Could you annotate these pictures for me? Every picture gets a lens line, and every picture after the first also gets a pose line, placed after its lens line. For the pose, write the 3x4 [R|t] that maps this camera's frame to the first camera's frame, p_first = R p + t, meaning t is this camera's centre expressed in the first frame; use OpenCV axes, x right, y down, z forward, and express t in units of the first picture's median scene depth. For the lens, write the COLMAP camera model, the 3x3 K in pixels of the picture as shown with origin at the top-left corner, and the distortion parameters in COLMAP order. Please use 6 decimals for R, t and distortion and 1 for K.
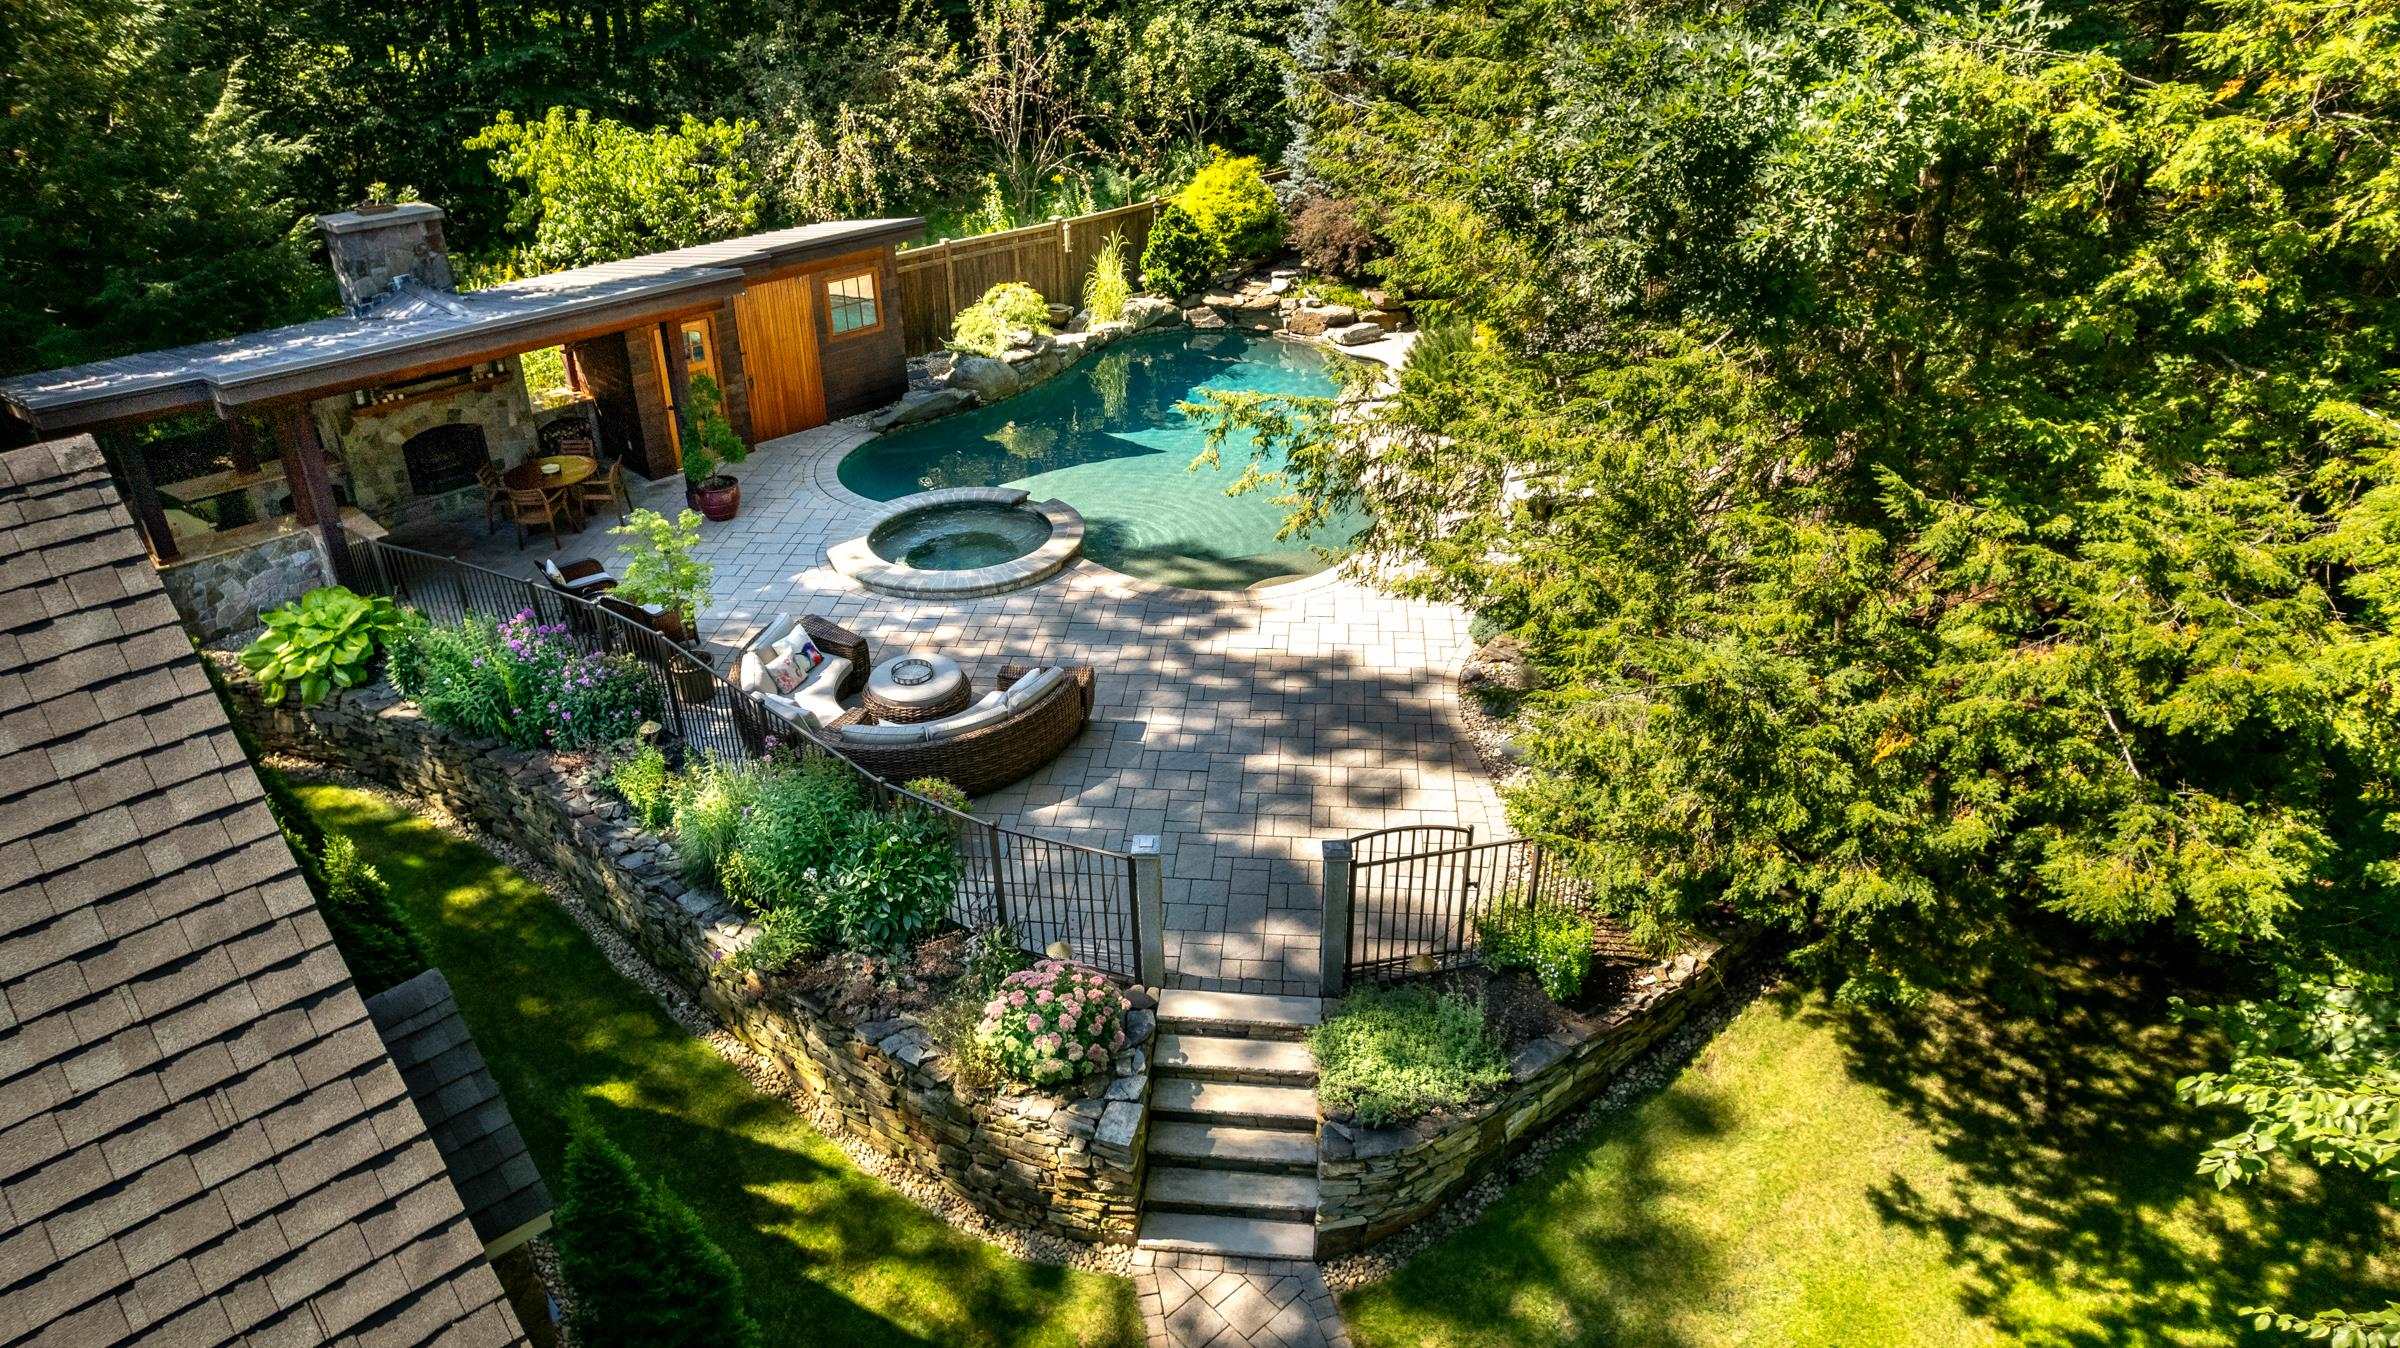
lens RADIAL K [[1548.9, 0, 1199.0], [0, 1548.9, 673.9], [0, 0, 1]] dist [-0.006921, 0.002890]
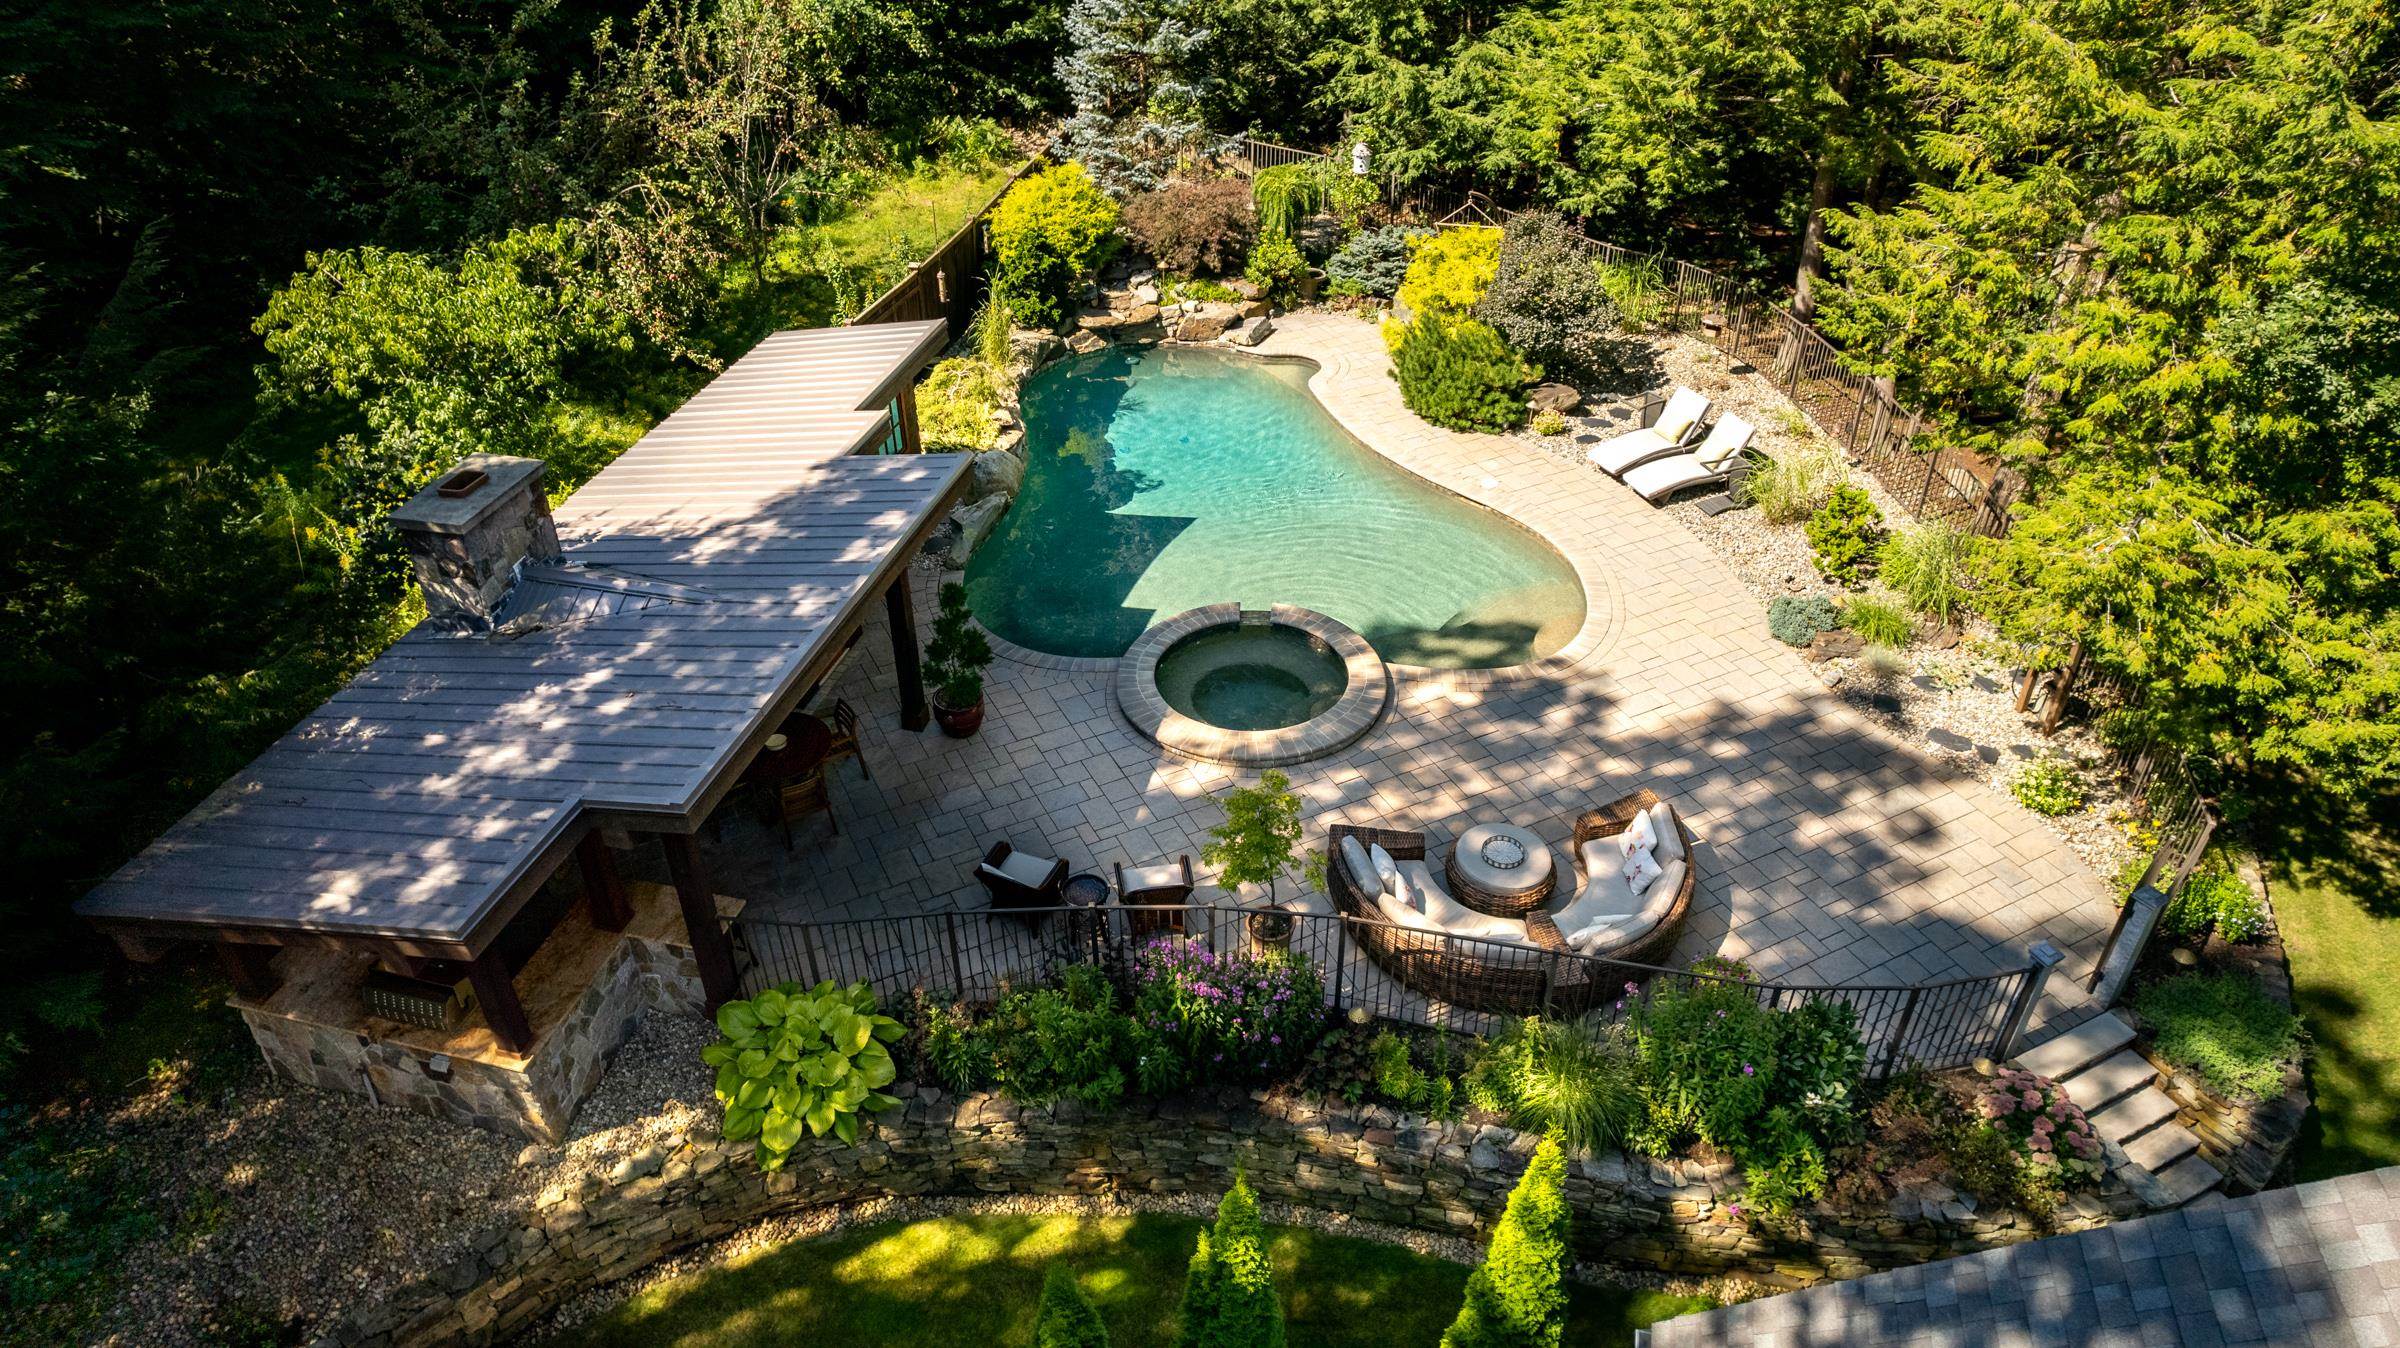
lens RADIAL K [[1548.9, 0, 1201.5], [0, 1548.9, 673.7], [0, 0, 1]] dist [-0.006921, 0.002890]
pose [[0.848960, -0.294797, 0.438590, -0.414688], [0.241580, 0.954645, 0.174045, -0.186307], [-0.470006, -0.041803, 0.881673, 0.127935]]
